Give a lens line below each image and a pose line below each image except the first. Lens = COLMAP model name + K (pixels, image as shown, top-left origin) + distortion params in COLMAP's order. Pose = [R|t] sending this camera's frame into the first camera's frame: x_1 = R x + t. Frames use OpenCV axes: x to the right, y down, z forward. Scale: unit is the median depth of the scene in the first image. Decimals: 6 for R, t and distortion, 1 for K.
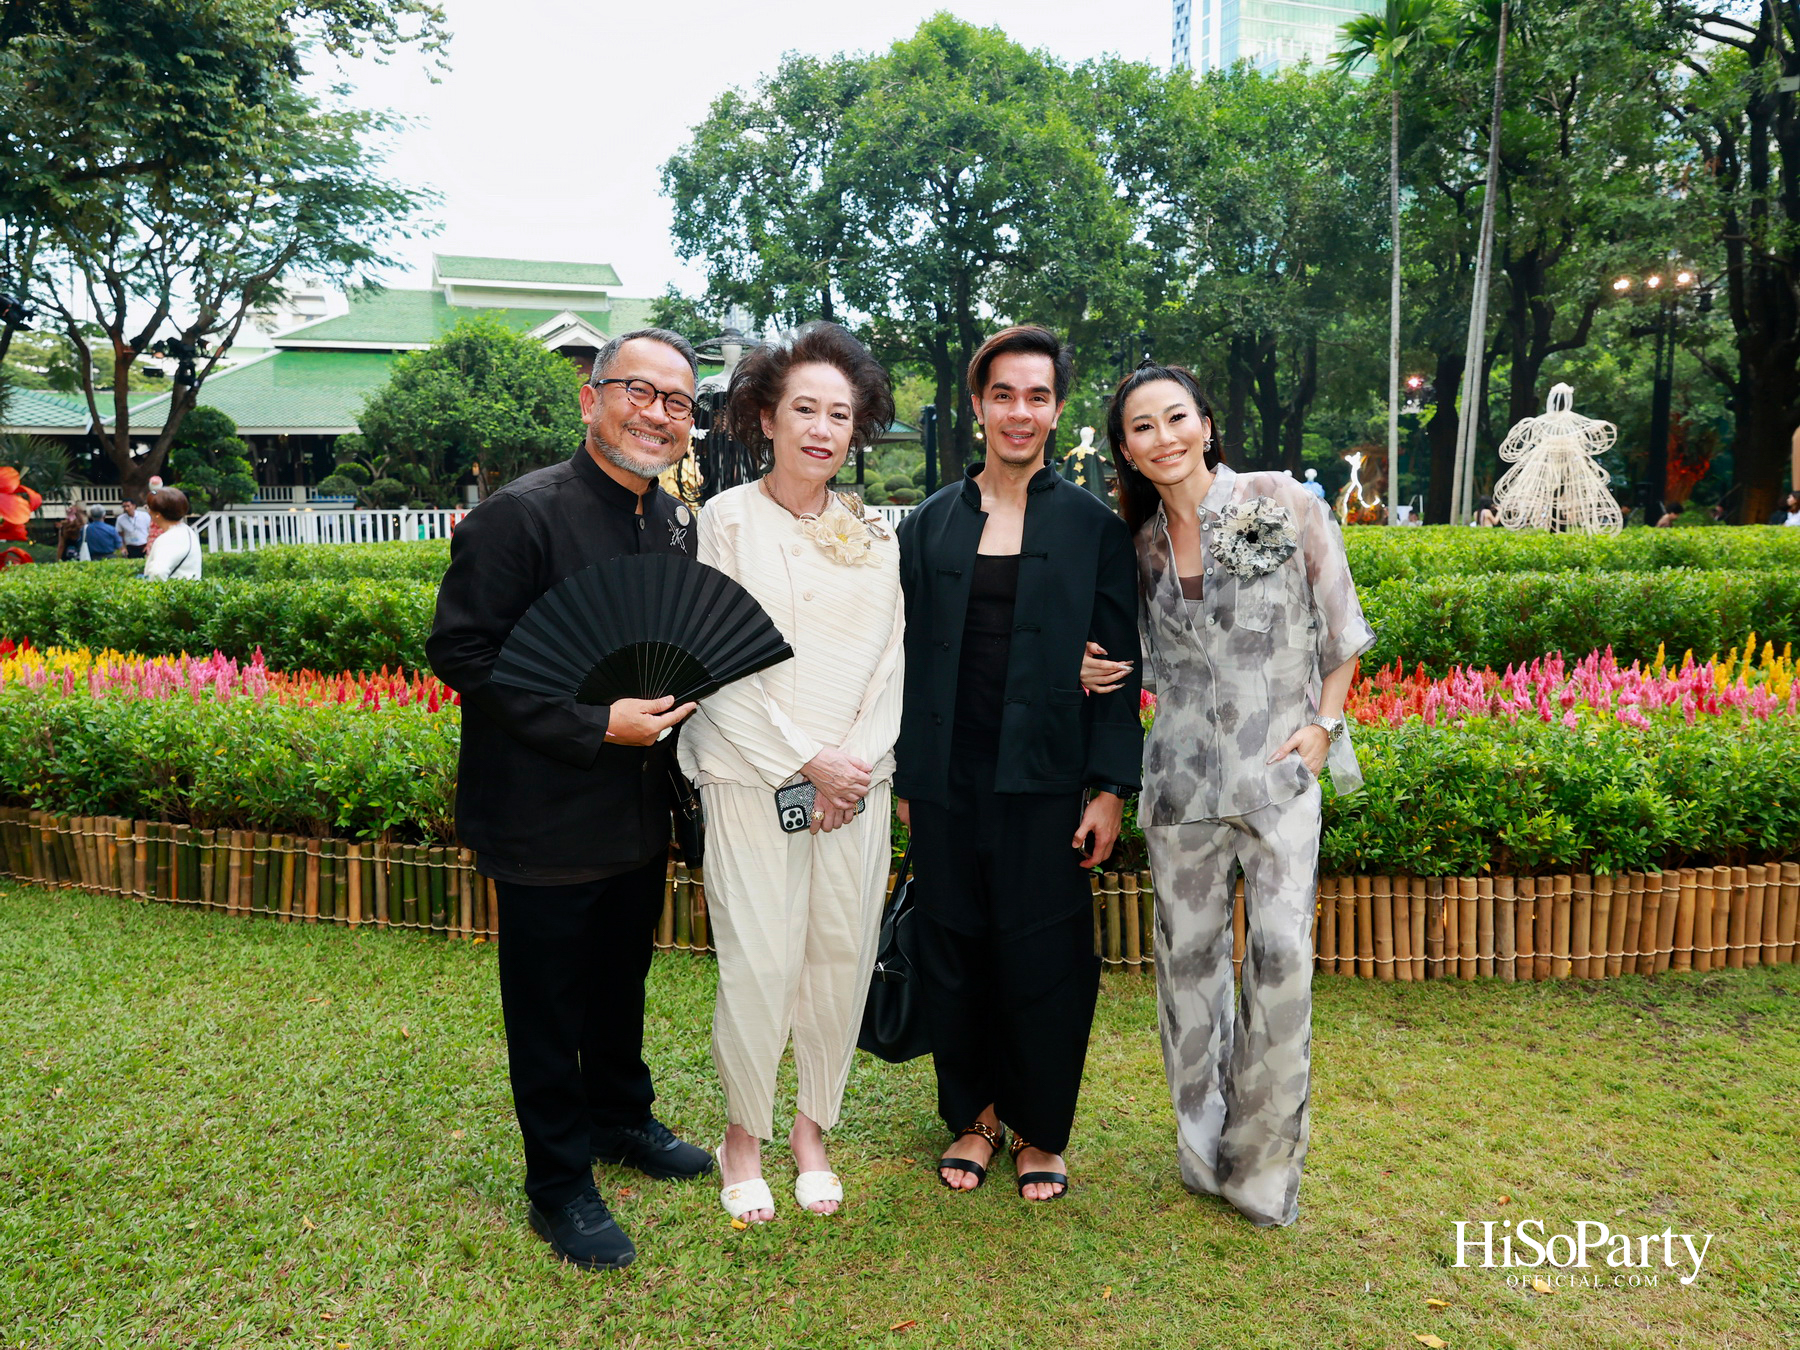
lens RADIAL K [[1337.8, 0, 900.0], [0, 1337.8, 675.0], [0, 0, 1]] dist [-0.006222, -0.005621]
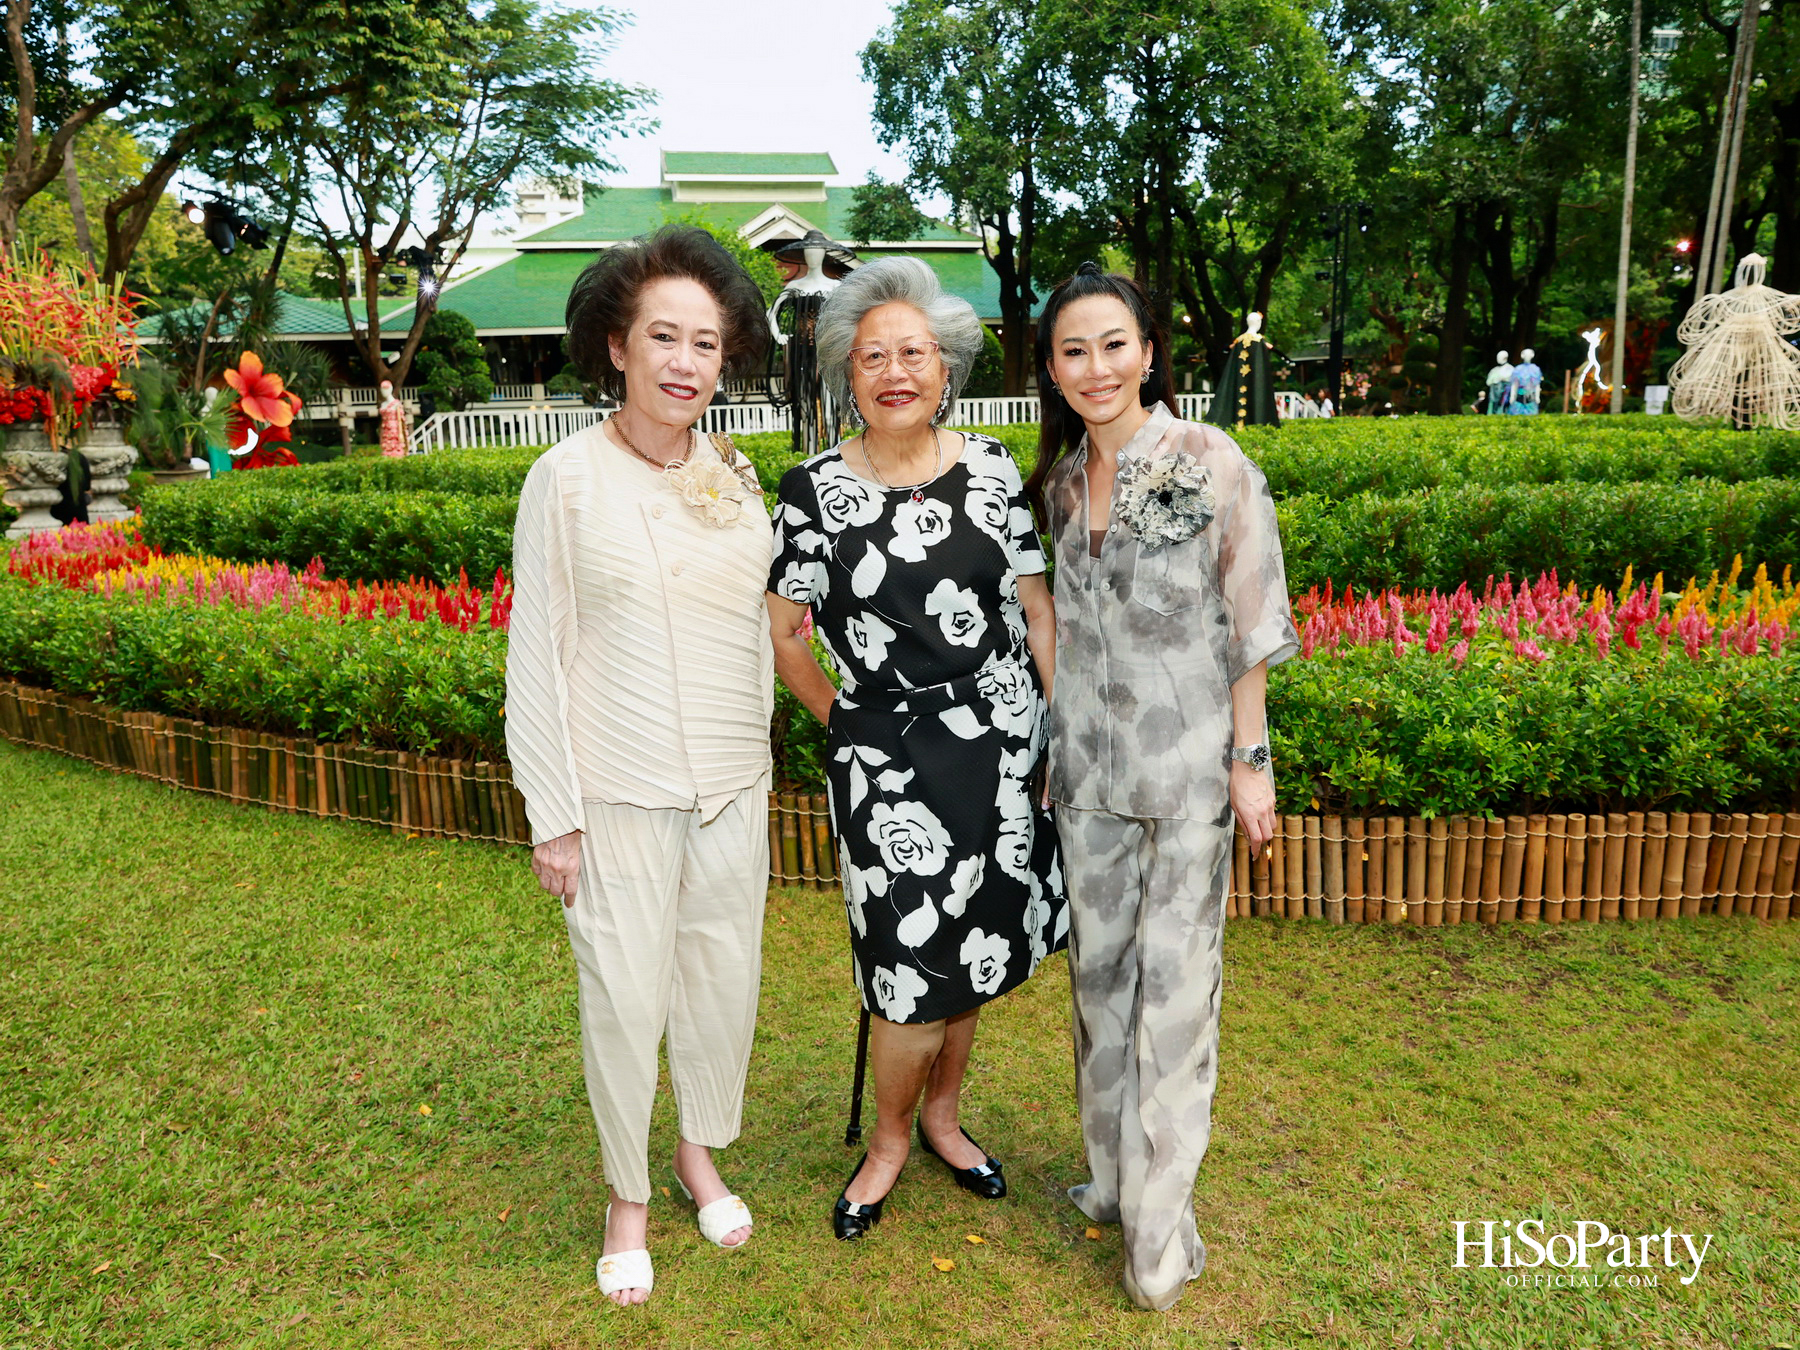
lens RADIAL K [[1342.0, 0, 914.5], [0, 1342.0, 674.5], [0, 0, 1]] dist [-0.018135, 0.002788]
pose [[0.984439, 0.018413, -0.174762, 0.050159], [-0.003881, 0.996531, 0.083130, -0.004668], [0.175686, -0.081158, 0.981095, 0.001249]]
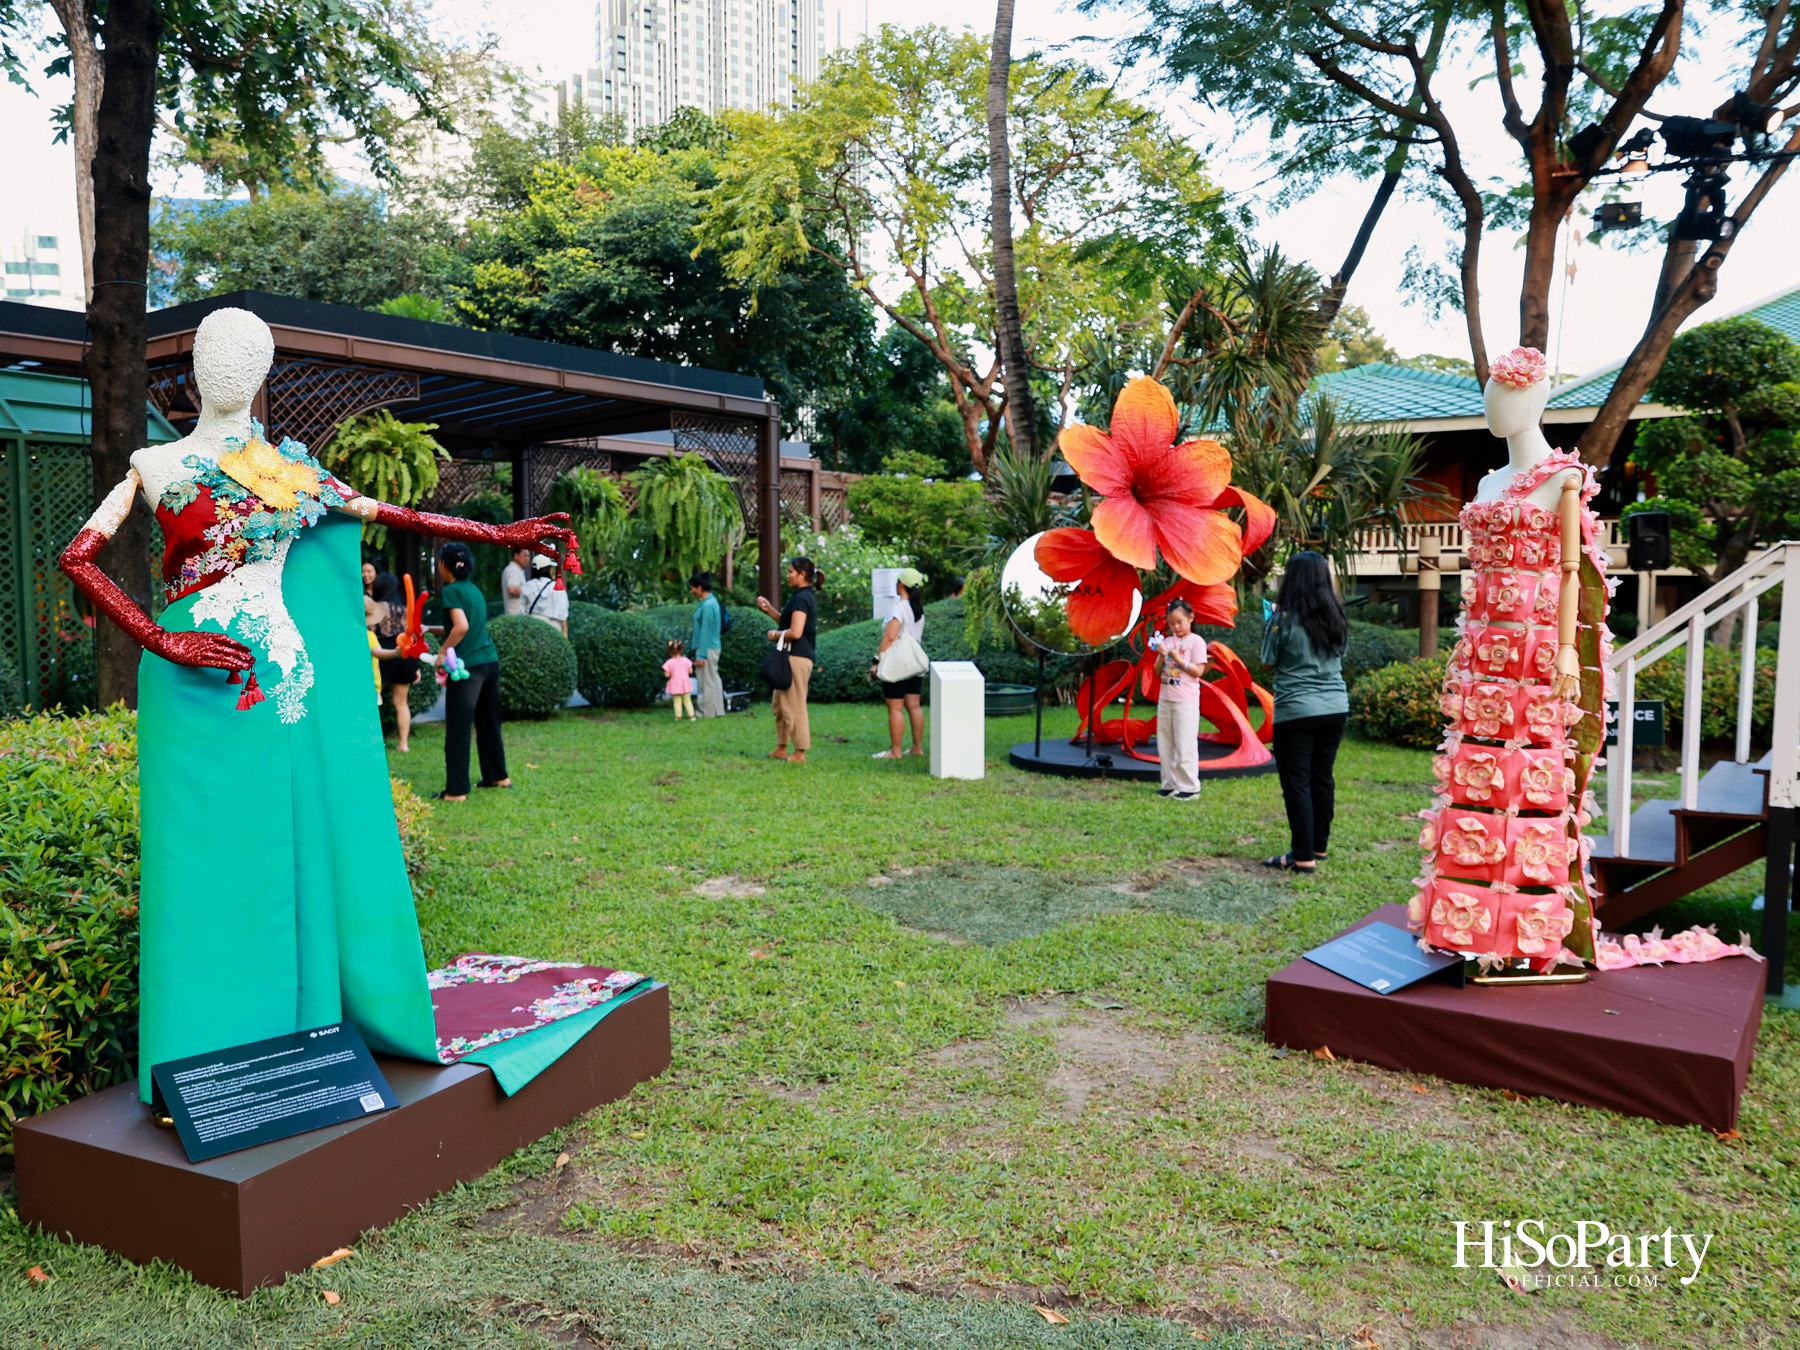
lens RADIAL K [[1337.8, 0, 900.0], [0, 1337.8, 675.0], [0, 0, 1]] dist [-0.006222, -0.005621]
pose [[0.555180, 0.068621, -0.828895, -0.475060], [-0.103775, 0.994518, 0.012825, -0.101416], [0.825231, 0.078899, 0.559257, 0.854749]]
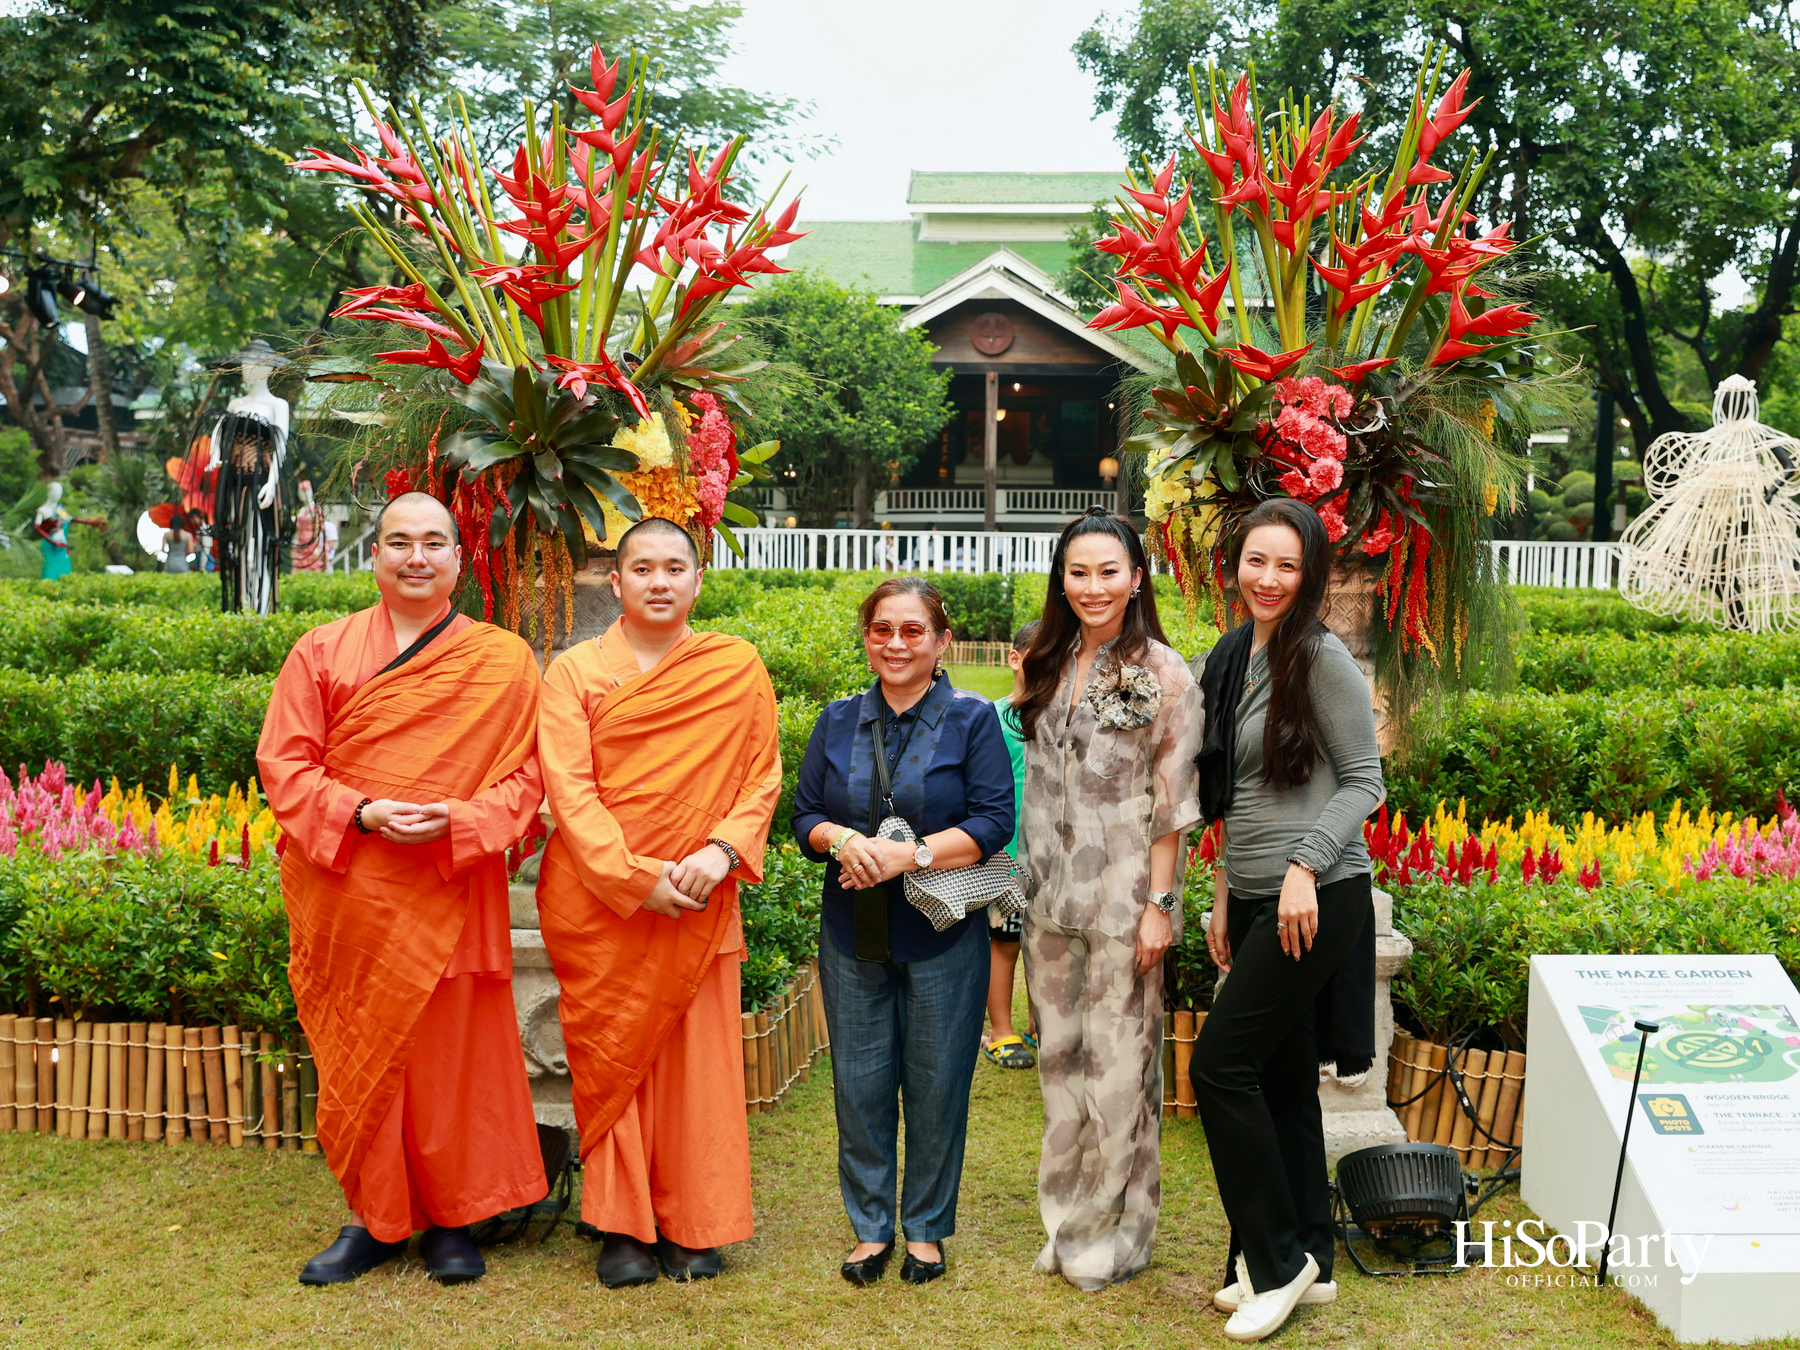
lens RADIAL K [[2078.4, 0, 900.0], [0, 2078.4, 675.0], [0, 0, 1]] dist [-0.019788, -0.008976]
pose [[0.903678, 0.051152, -0.425146, 0.273565], [-0.071780, 0.996887, -0.032630, -0.011140], [0.422153, 0.060004, 0.904537, -0.005056]]
